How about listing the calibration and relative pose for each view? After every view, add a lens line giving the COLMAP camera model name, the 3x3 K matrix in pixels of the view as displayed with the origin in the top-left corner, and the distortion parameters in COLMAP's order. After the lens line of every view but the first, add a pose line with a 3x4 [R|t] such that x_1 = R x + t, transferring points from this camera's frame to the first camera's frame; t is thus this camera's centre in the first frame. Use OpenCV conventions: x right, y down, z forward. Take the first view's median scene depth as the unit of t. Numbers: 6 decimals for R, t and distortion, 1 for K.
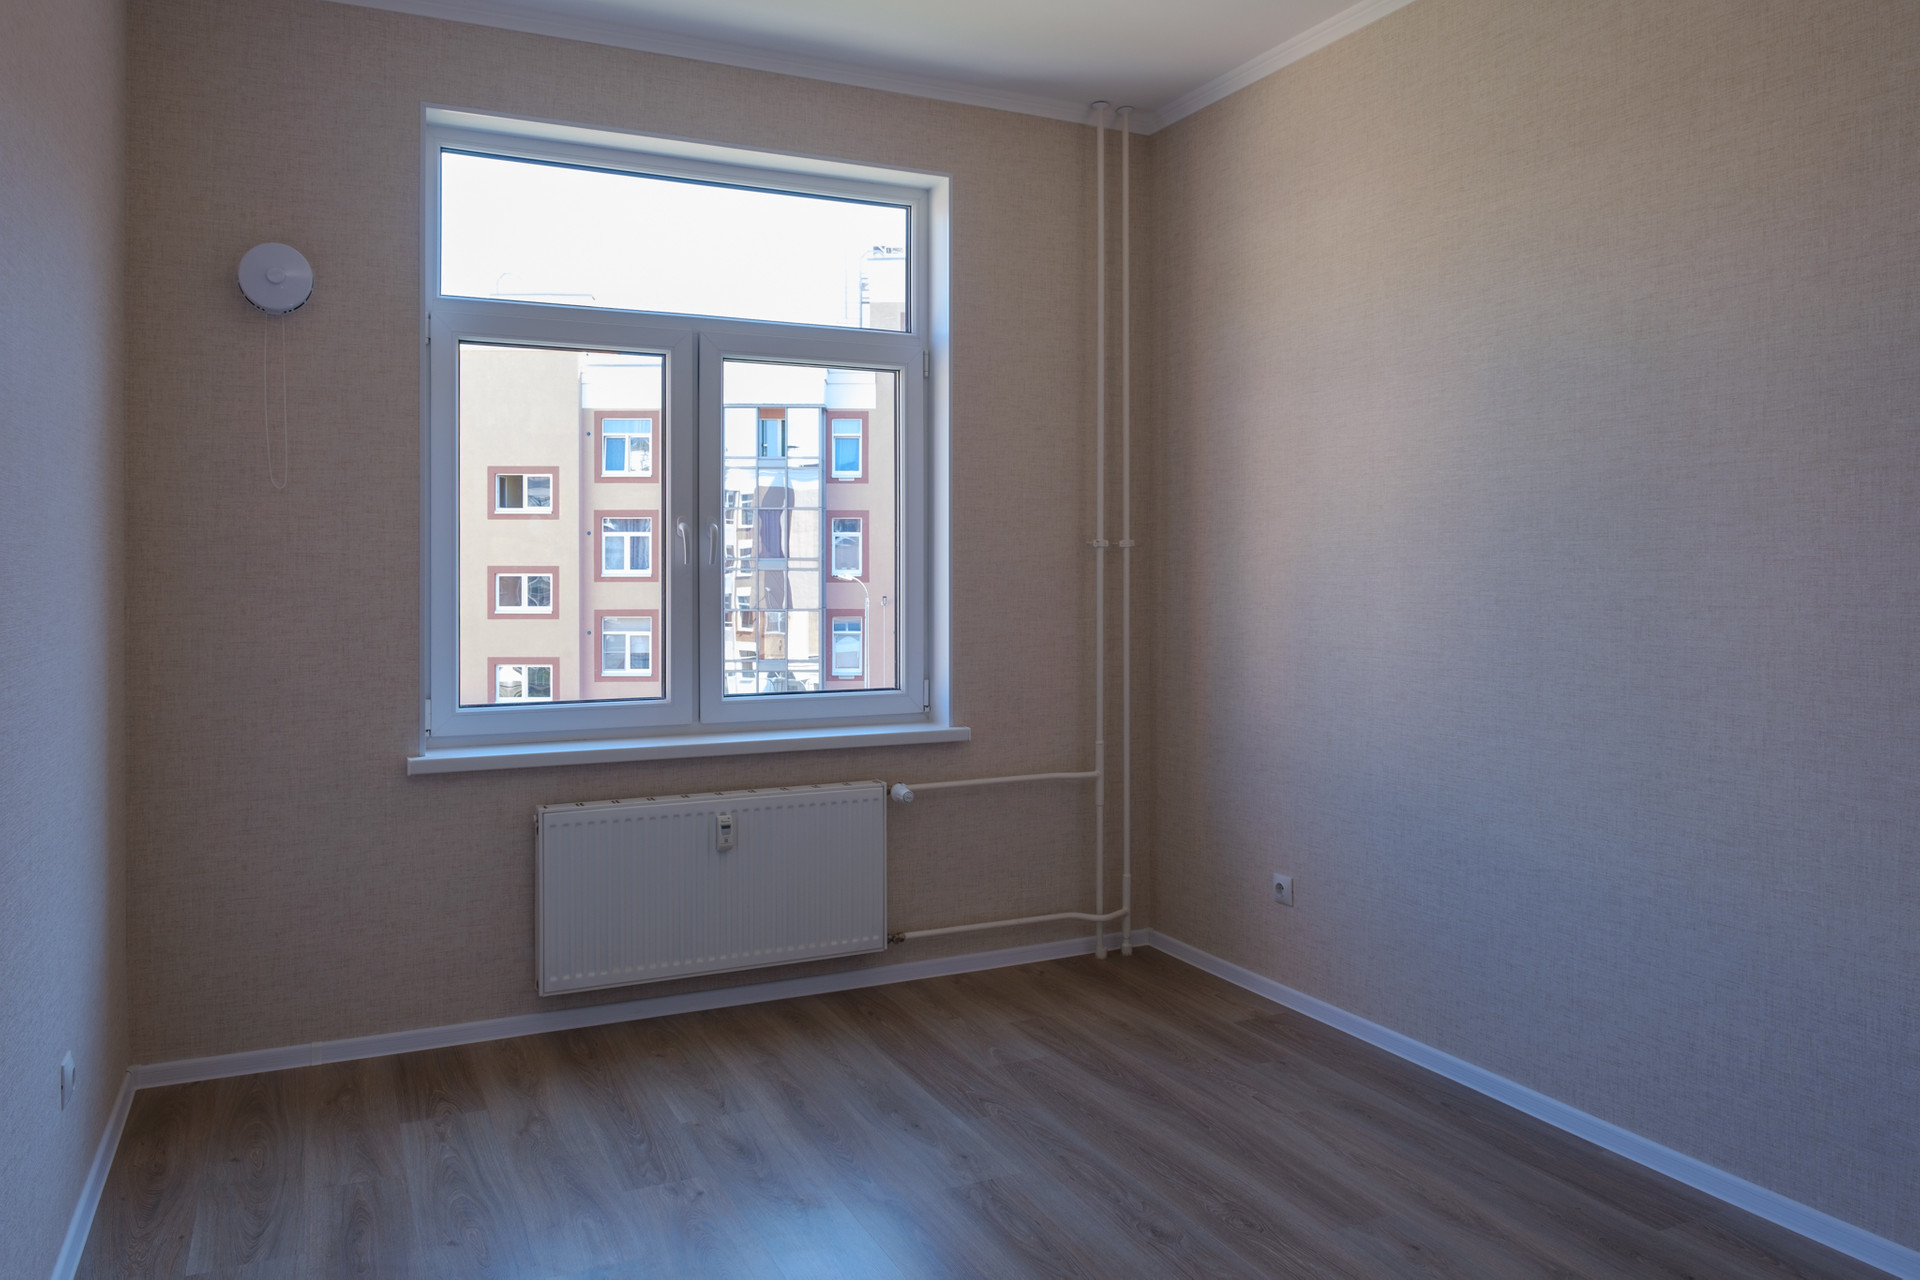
lens RADIAL K [[1409.8, 0, 954.8], [0, 1409.8, 560.6], [0, 0, 1]] dist [-0.002782, -0.000159]
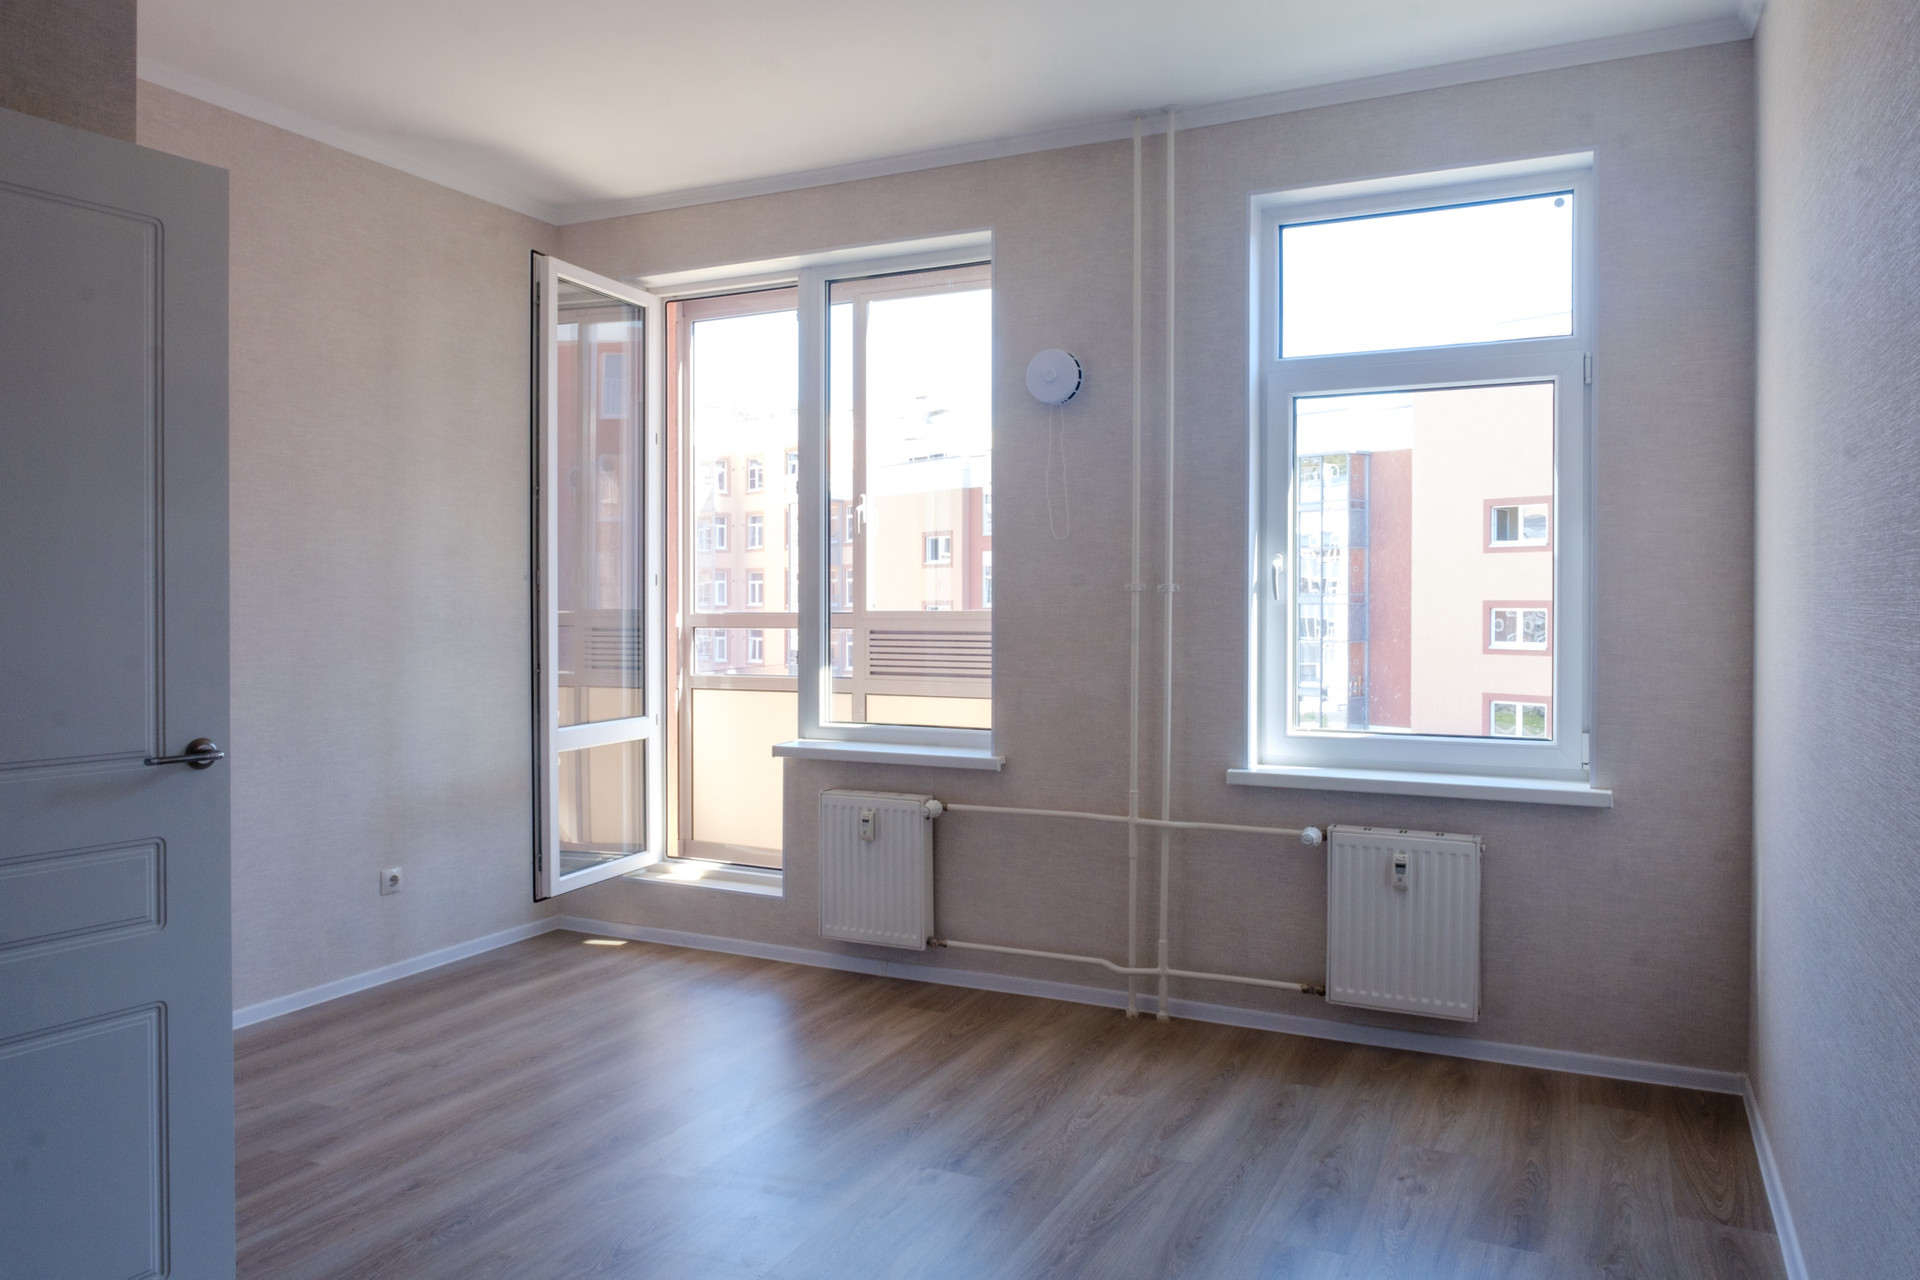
lens RADIAL K [[1328.7, 0, 964.4], [0, 1328.7, 603.8], [0, 0, 1]] dist [-0.004181, -0.000397]
pose [[0.639707, 0.010829, -0.768543, 0.362089], [-0.005951, 0.999941, 0.009137, -0.001522], [0.768596, -0.001271, 0.639733, 0.172285]]
